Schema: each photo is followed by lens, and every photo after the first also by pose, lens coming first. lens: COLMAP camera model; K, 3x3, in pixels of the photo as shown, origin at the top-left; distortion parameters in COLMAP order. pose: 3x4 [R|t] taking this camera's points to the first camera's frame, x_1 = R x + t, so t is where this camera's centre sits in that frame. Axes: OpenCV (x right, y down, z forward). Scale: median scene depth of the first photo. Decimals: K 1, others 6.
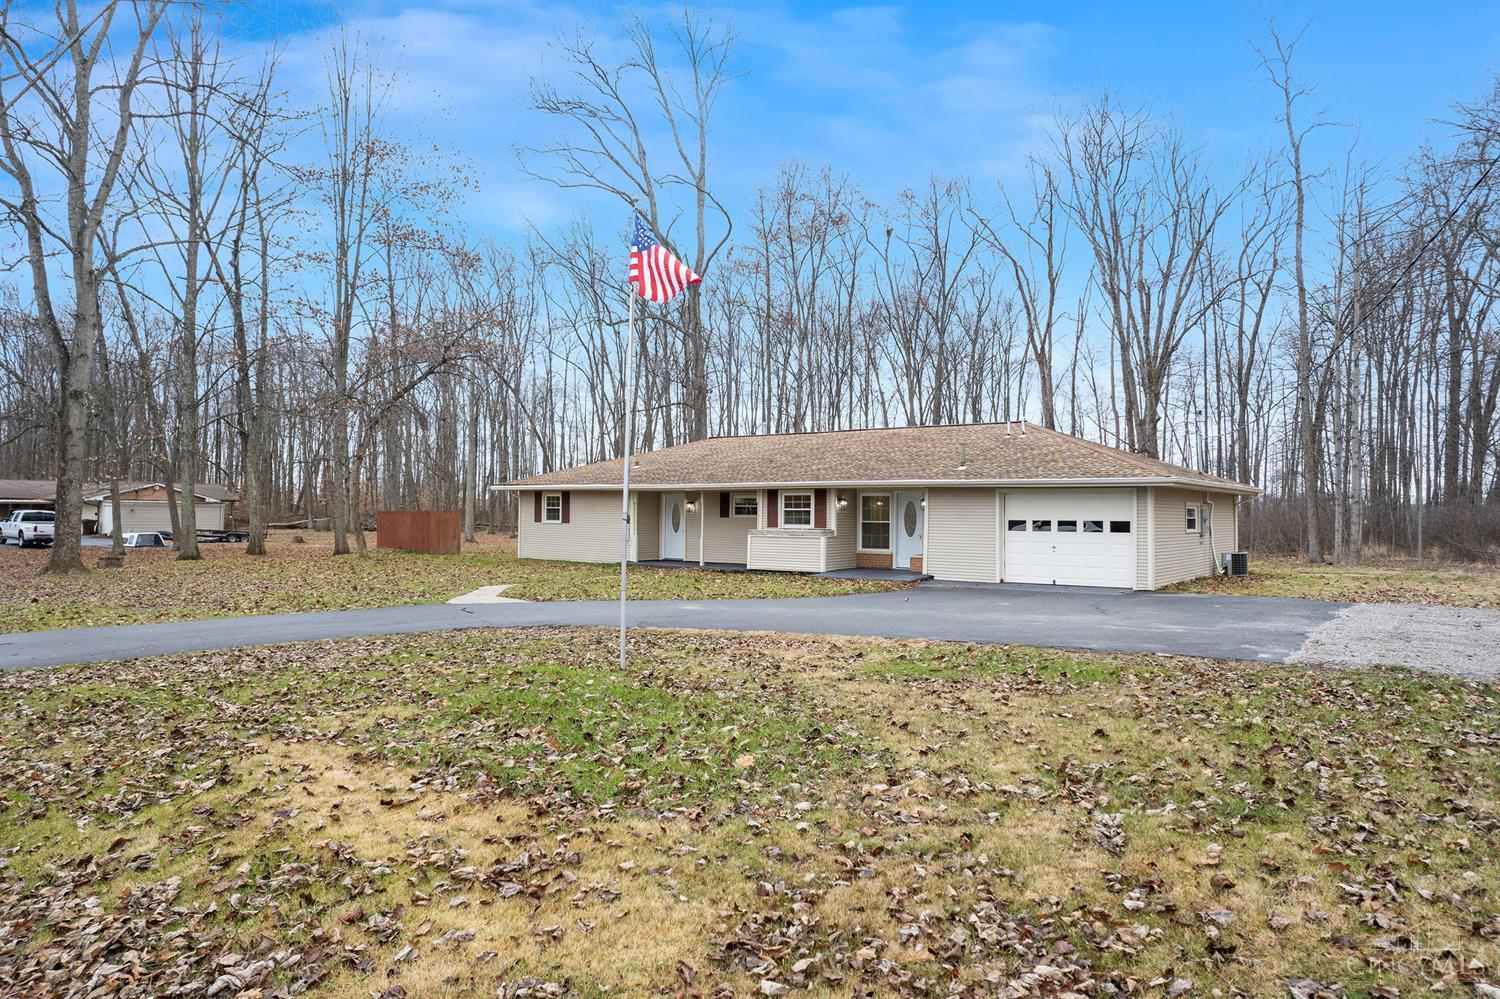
lens RADIAL K [[985.9, 0, 737.3], [0, 985.9, 507.7], [0, 0, 1]] dist [-0.020091, -0.001491]
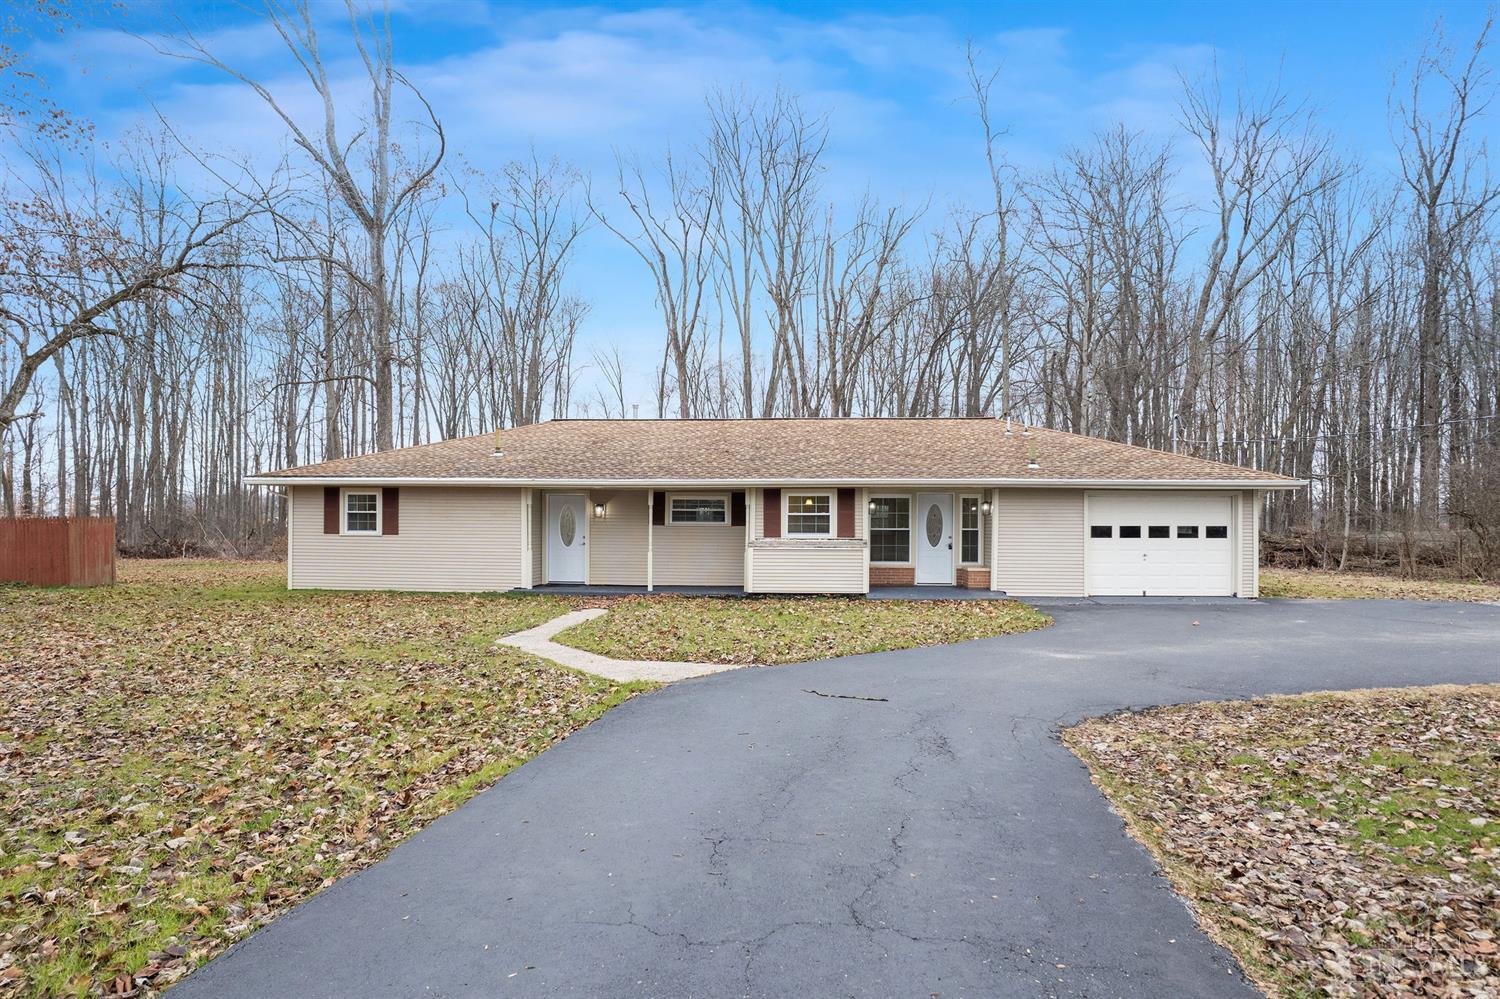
lens RADIAL K [[985.9, 0, 756.3], [0, 985.9, 492.4], [0, 0, 1]] dist [-0.020091, -0.001491]
pose [[0.846739, 0.010008, 0.531914, -0.387937], [-0.000588, 0.999840, -0.017876, -0.001331], [-0.532008, 0.014823, 0.846610, 0.355511]]
